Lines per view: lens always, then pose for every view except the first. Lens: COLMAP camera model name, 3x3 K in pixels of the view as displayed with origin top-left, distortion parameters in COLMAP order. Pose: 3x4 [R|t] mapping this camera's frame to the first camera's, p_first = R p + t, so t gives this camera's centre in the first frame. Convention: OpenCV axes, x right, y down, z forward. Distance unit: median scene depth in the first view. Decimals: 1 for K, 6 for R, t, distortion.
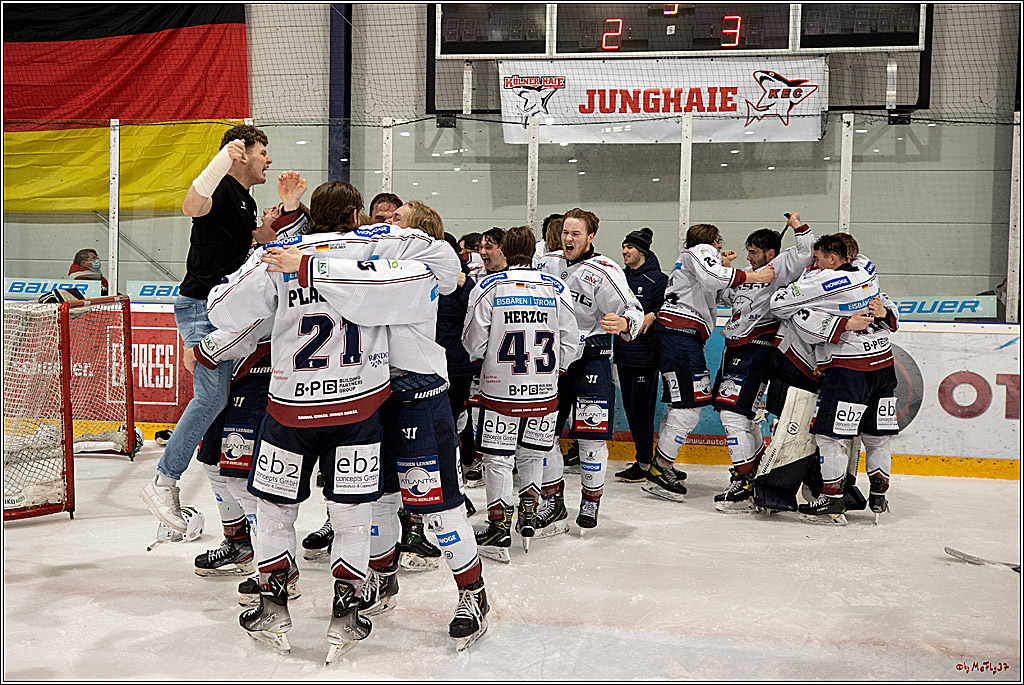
lens RADIAL K [[1098.5, 0, 460.2], [0, 1098.5, 302.8], [0, 0, 1]] dist [0.042756, 0.028378]
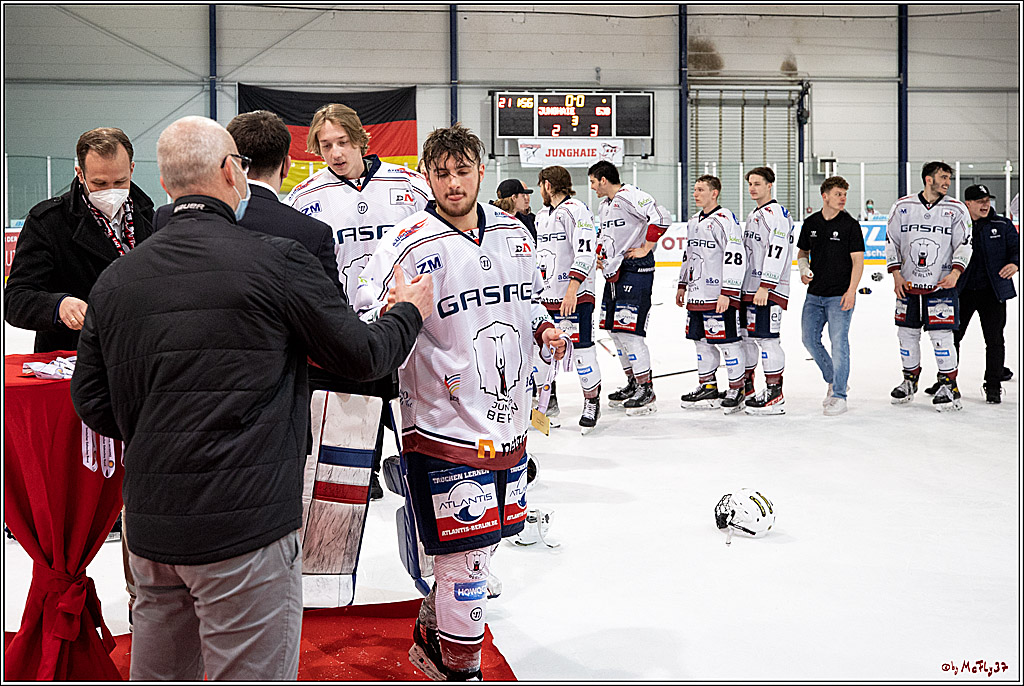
lens RADIAL K [[1241.4, 0, 477.1], [0, 1241.4, 242.0], [0, 0, 1]] dist [0.035795, -0.020584]
pose [[0.958572, -0.028214, 0.283448, -1.031823], [0.030337, 0.999535, -0.003102, 0.061442], [-0.283229, 0.011573, 0.958983, -2.164505]]
